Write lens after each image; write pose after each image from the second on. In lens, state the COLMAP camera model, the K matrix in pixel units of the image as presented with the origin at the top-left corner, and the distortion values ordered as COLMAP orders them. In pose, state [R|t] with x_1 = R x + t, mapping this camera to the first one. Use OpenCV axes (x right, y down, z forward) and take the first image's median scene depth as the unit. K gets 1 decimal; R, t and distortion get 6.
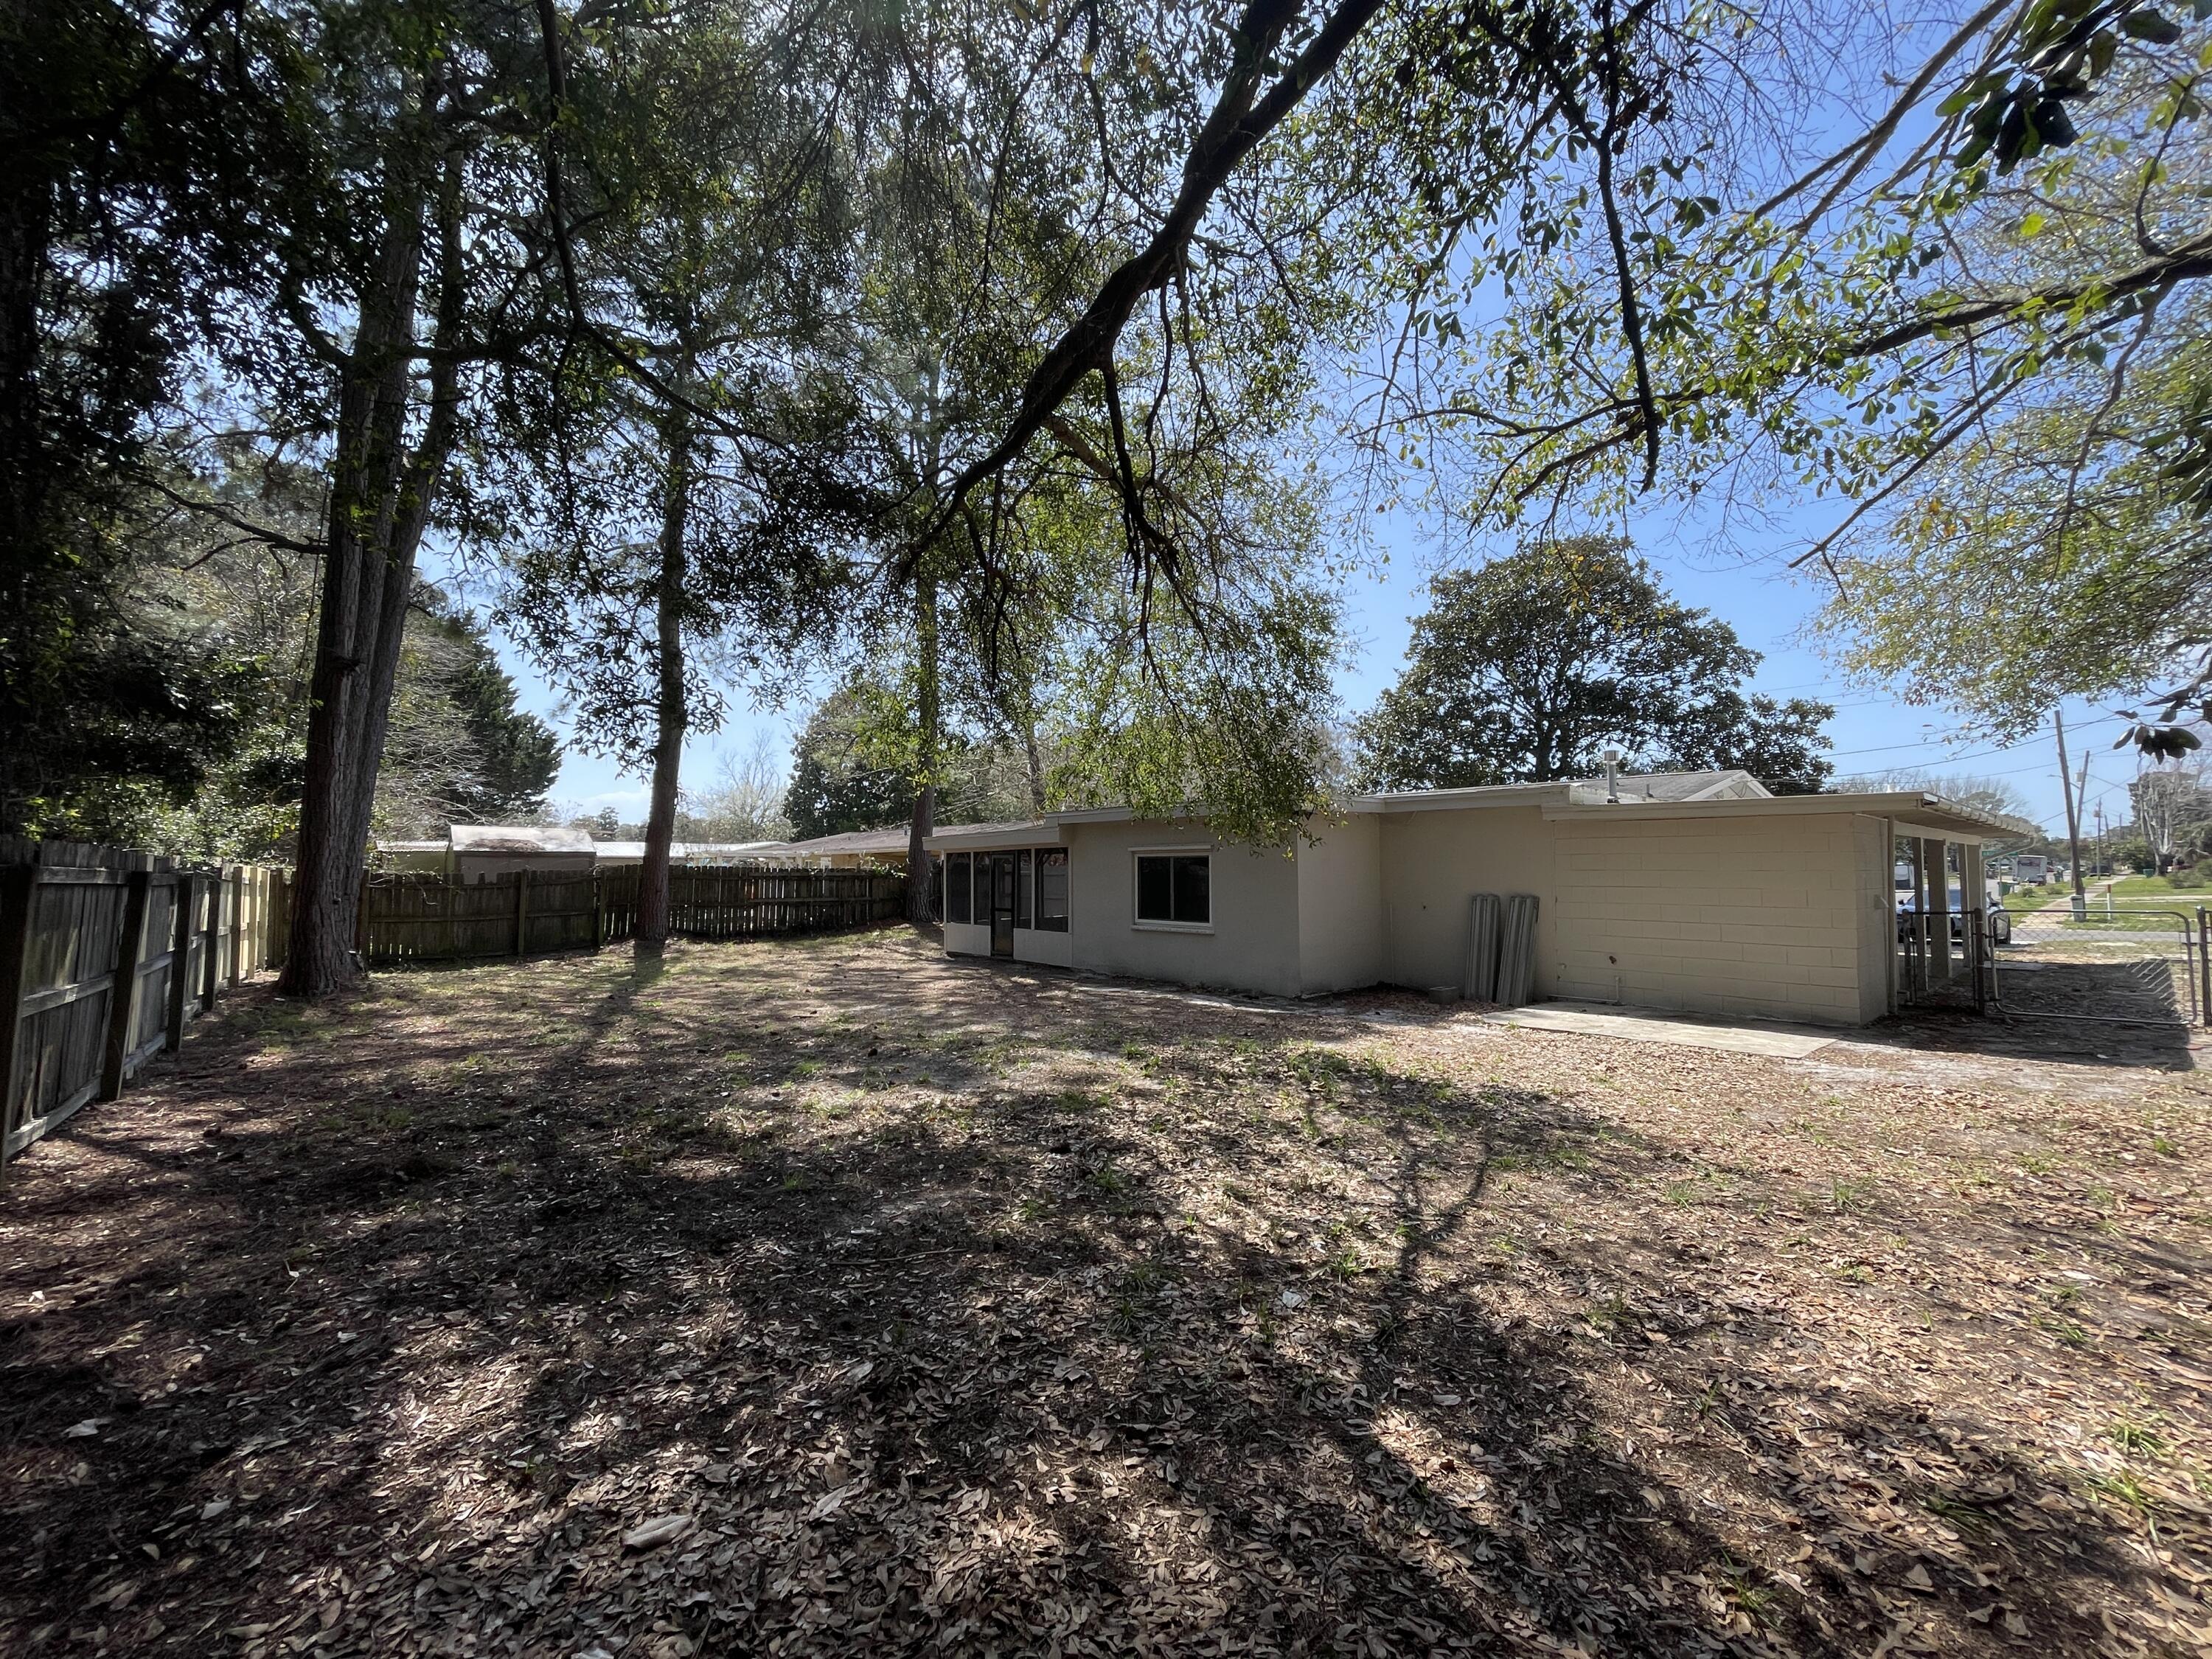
lens RADIAL K [[896.7, 0, 1109.0], [0, 896.7, 841.9], [0, 0, 1]] dist [0.012806, -0.009596]
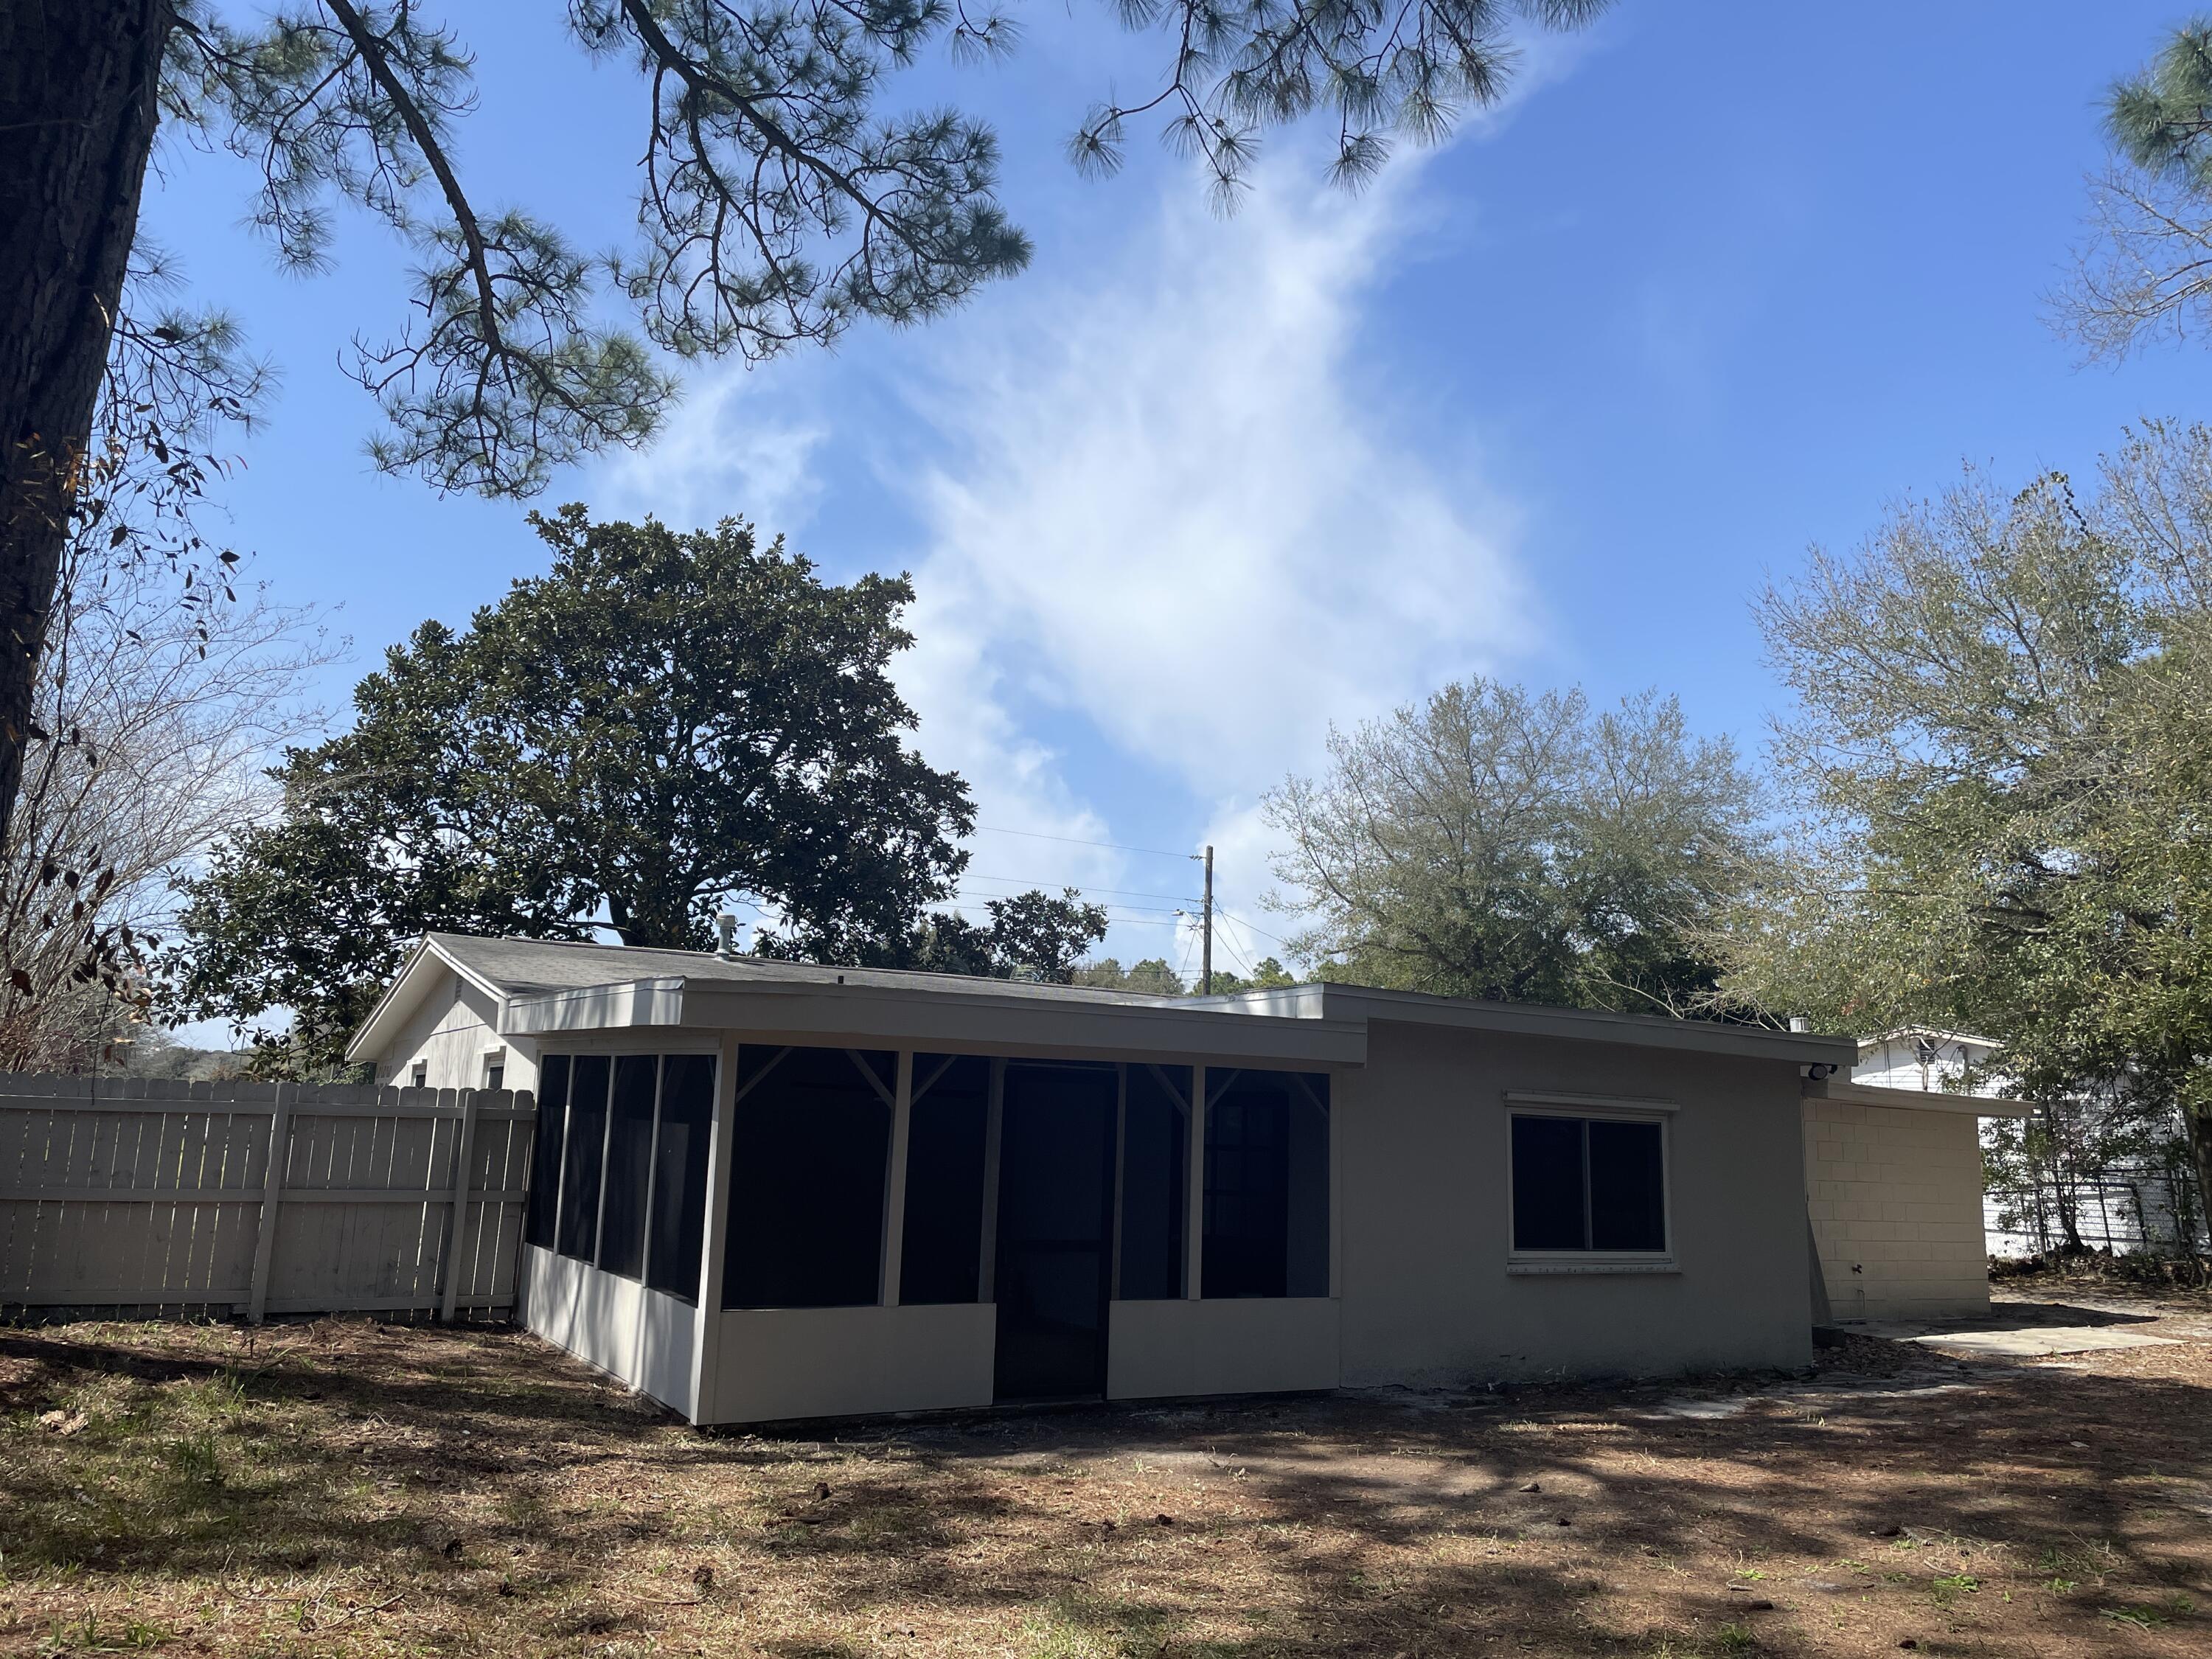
lens RADIAL K [[1643.1, 0, 1109.6], [0, 1643.1, 866.3], [0, 0, 1]] dist [0.122472, -0.154380]
pose [[0.169125, 0.168061, 0.971160, -0.903558], [-0.066283, 0.985063, -0.158924, 0.042315], [-0.983363, -0.037493, 0.177739, 1.105324]]
